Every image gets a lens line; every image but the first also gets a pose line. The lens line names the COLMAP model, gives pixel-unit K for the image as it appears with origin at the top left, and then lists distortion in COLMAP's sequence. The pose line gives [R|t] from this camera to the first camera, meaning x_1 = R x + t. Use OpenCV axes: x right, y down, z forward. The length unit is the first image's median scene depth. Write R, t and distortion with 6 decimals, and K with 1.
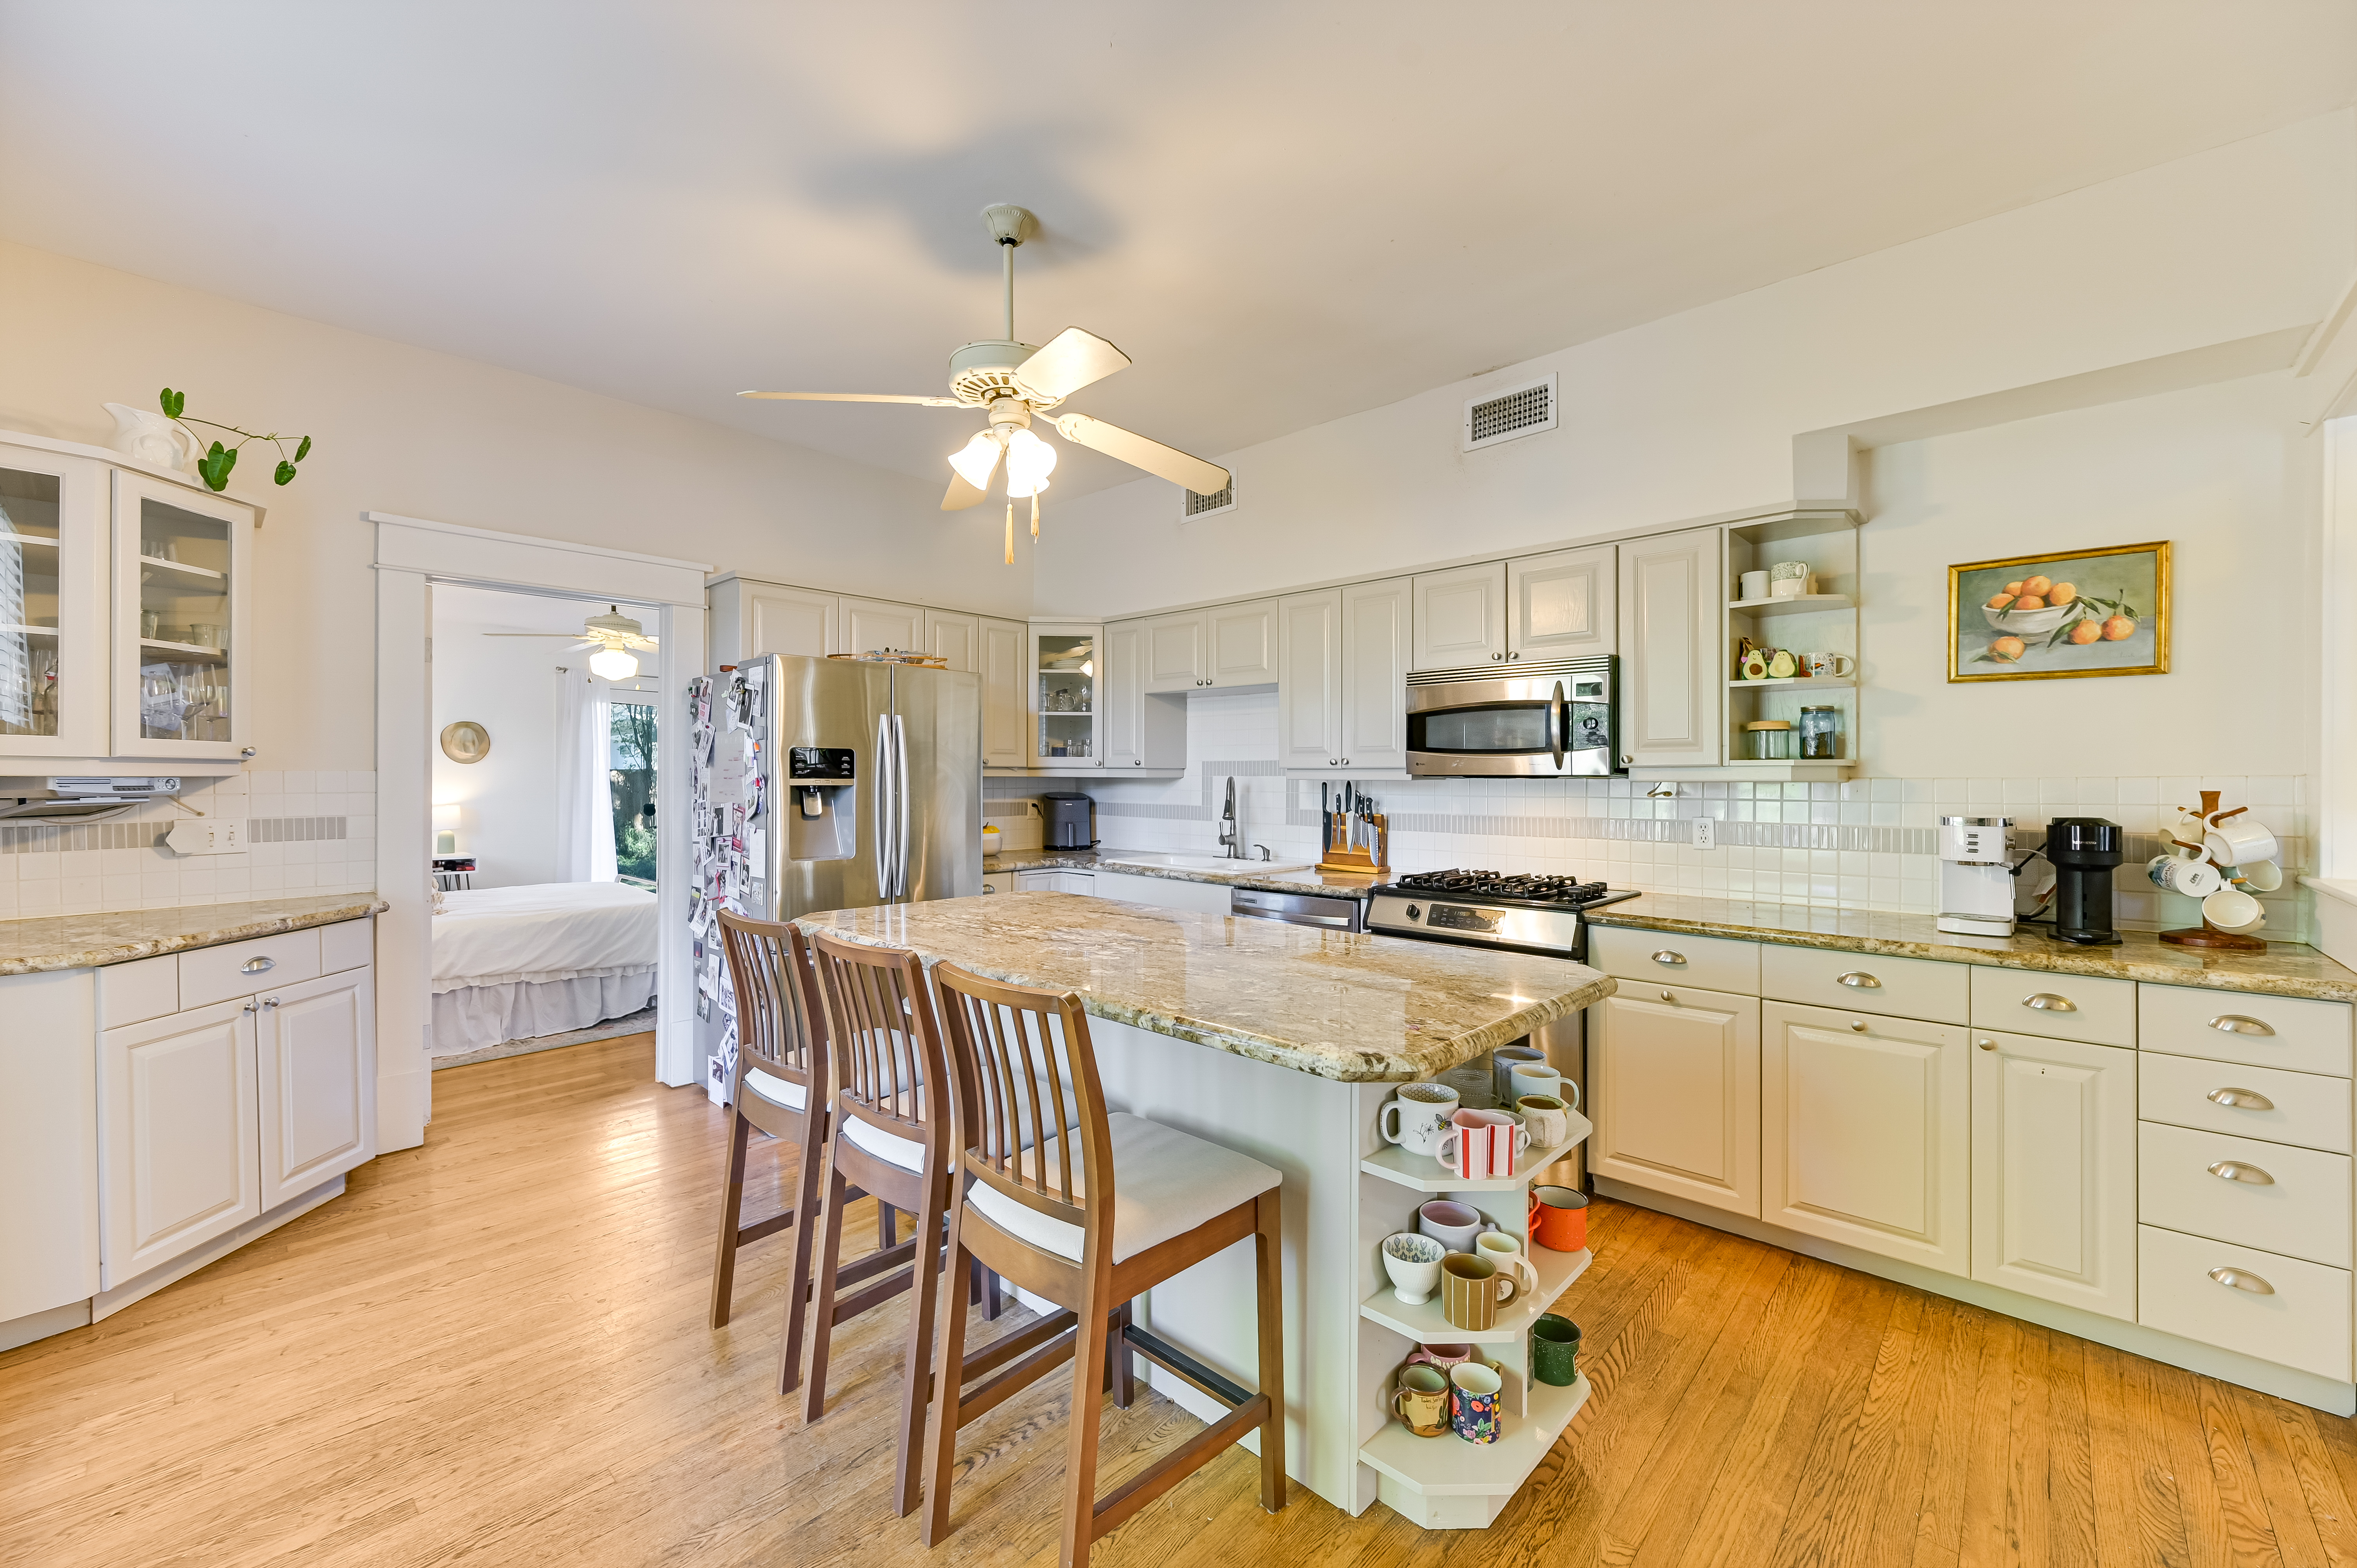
lens RADIAL K [[925.3, 0, 1180.8], [0, 925.3, 782.6], [0, 0, 1]] dist [0.000254, -0.000024]
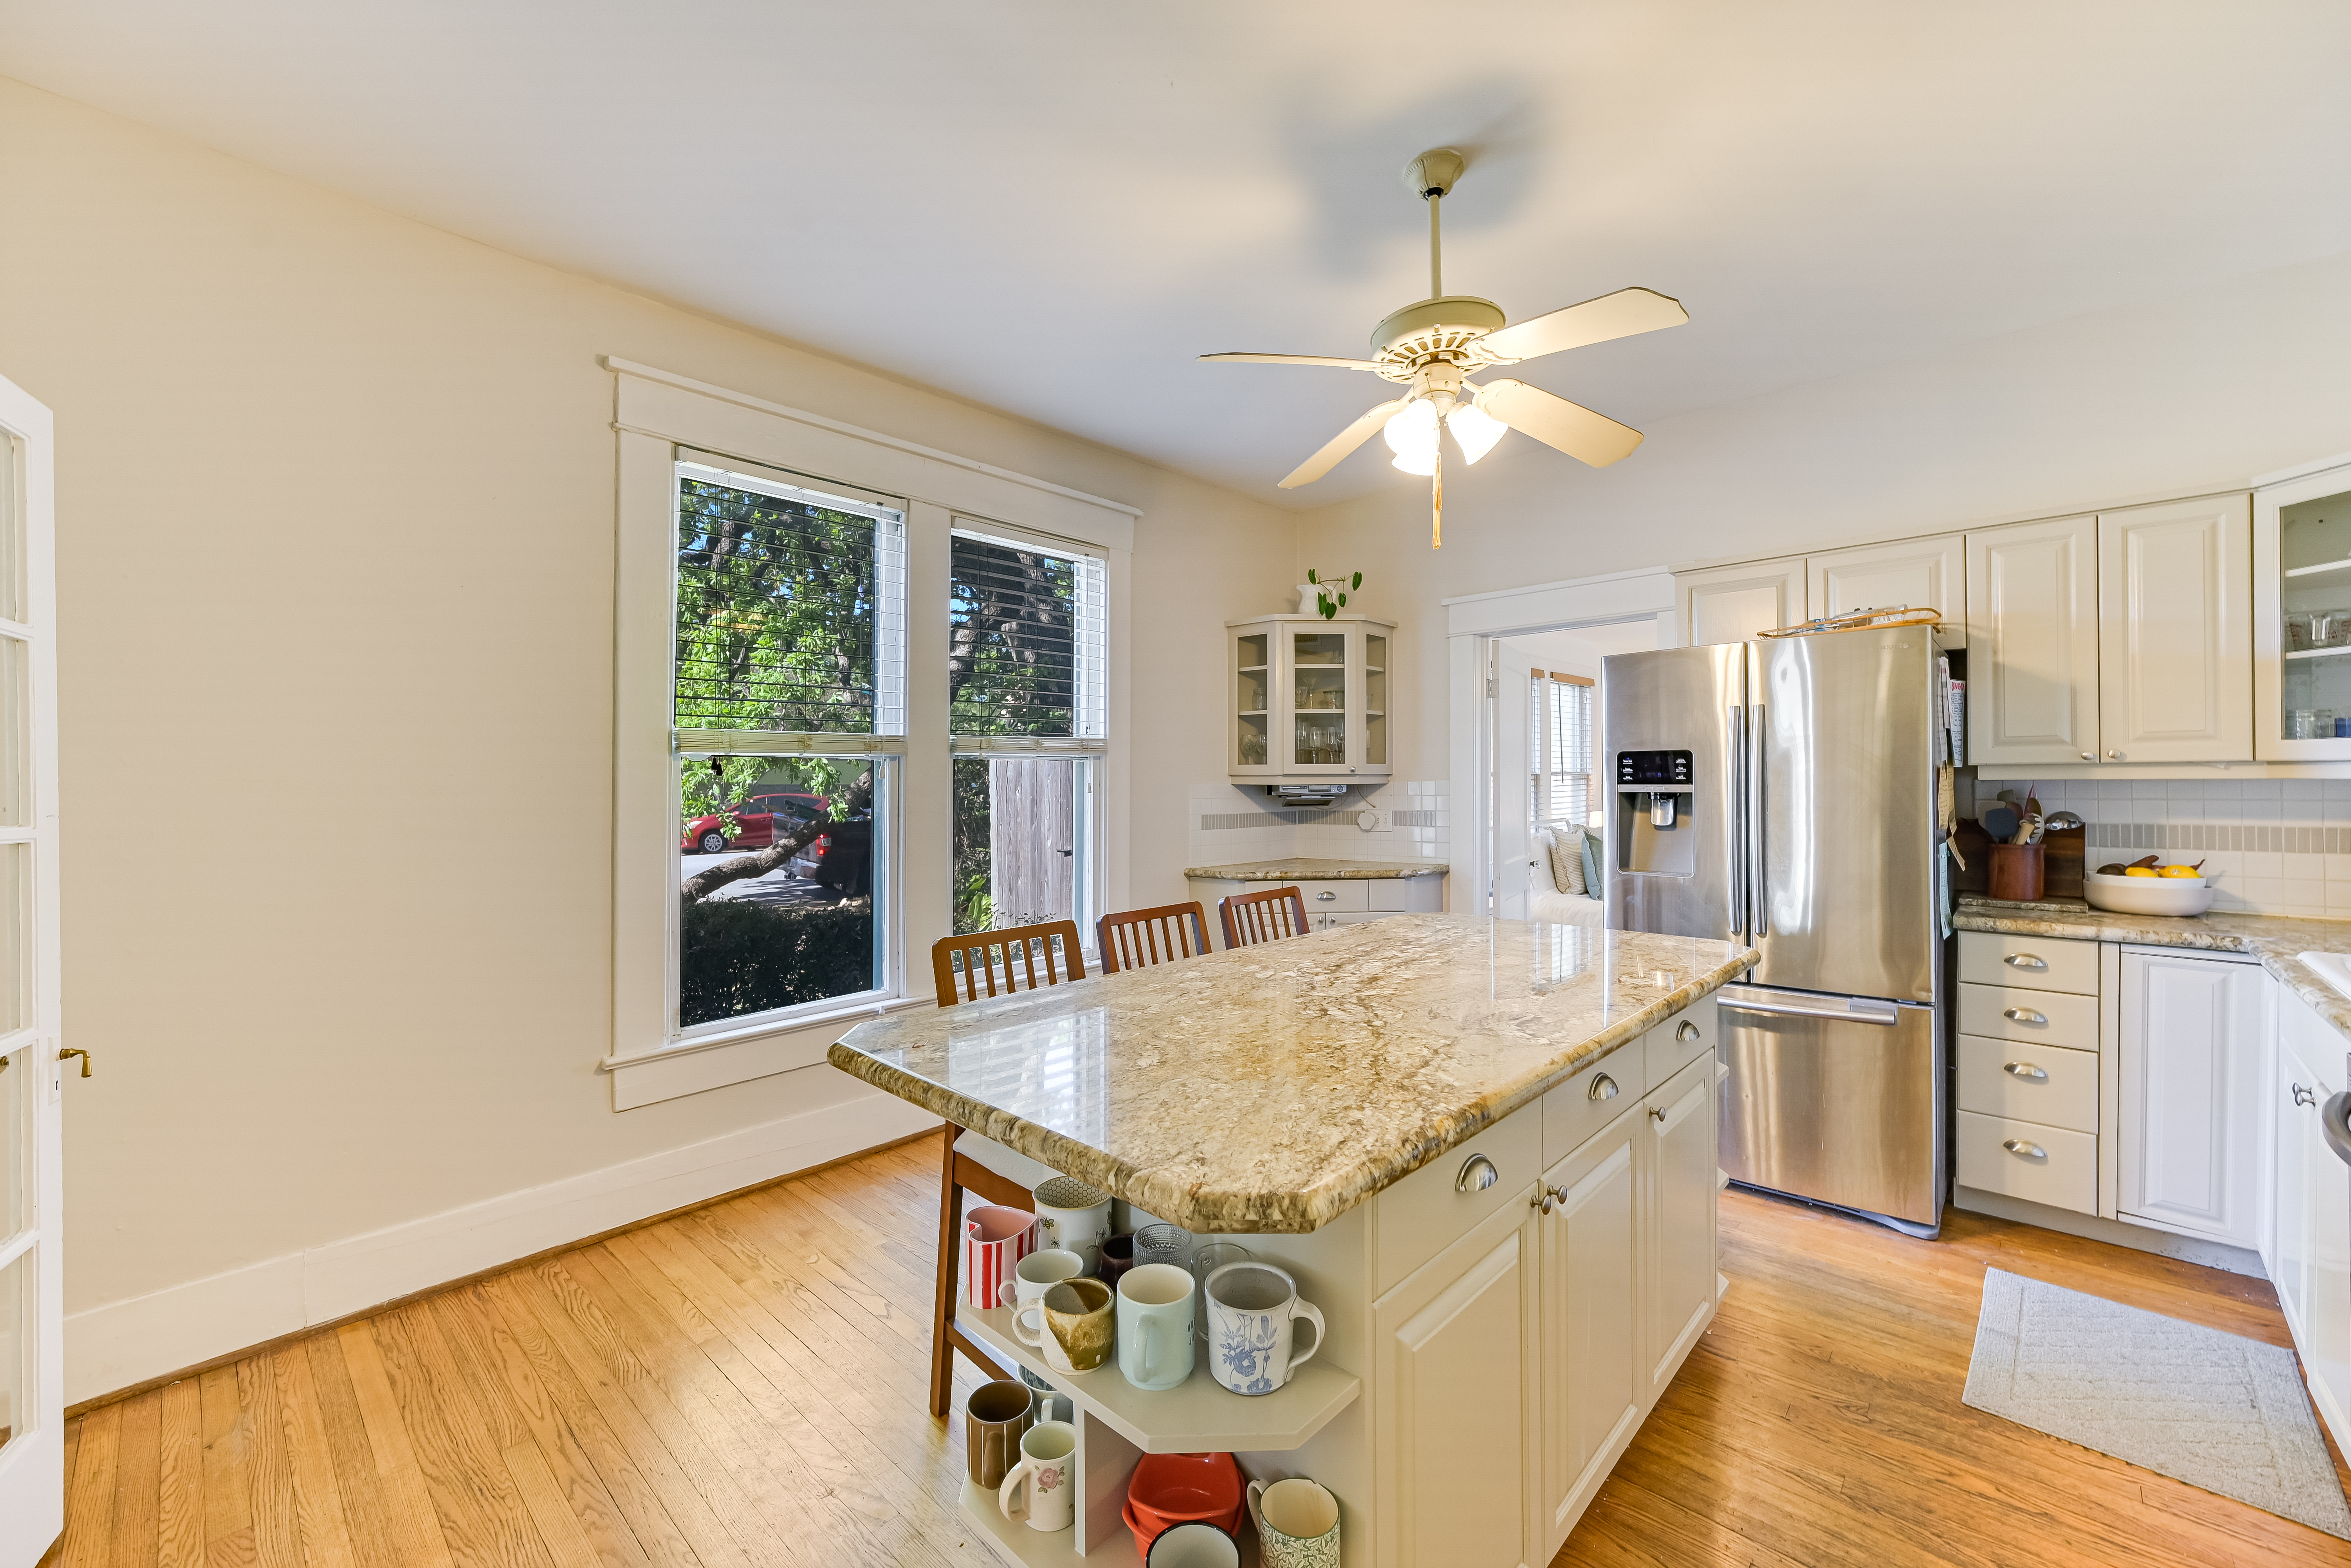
lens RADIAL K [[937.0, 0, 1178.7], [0, 937.0, 782.4], [0, 0, 1]] dist [-0.000024, -0.000003]
pose [[-0.003487, -0.004231, -0.999985, 0.591016], [-0.003145, 0.999986, -0.004220, -0.000901], [0.999989, 0.003130, -0.003501, 0.607372]]
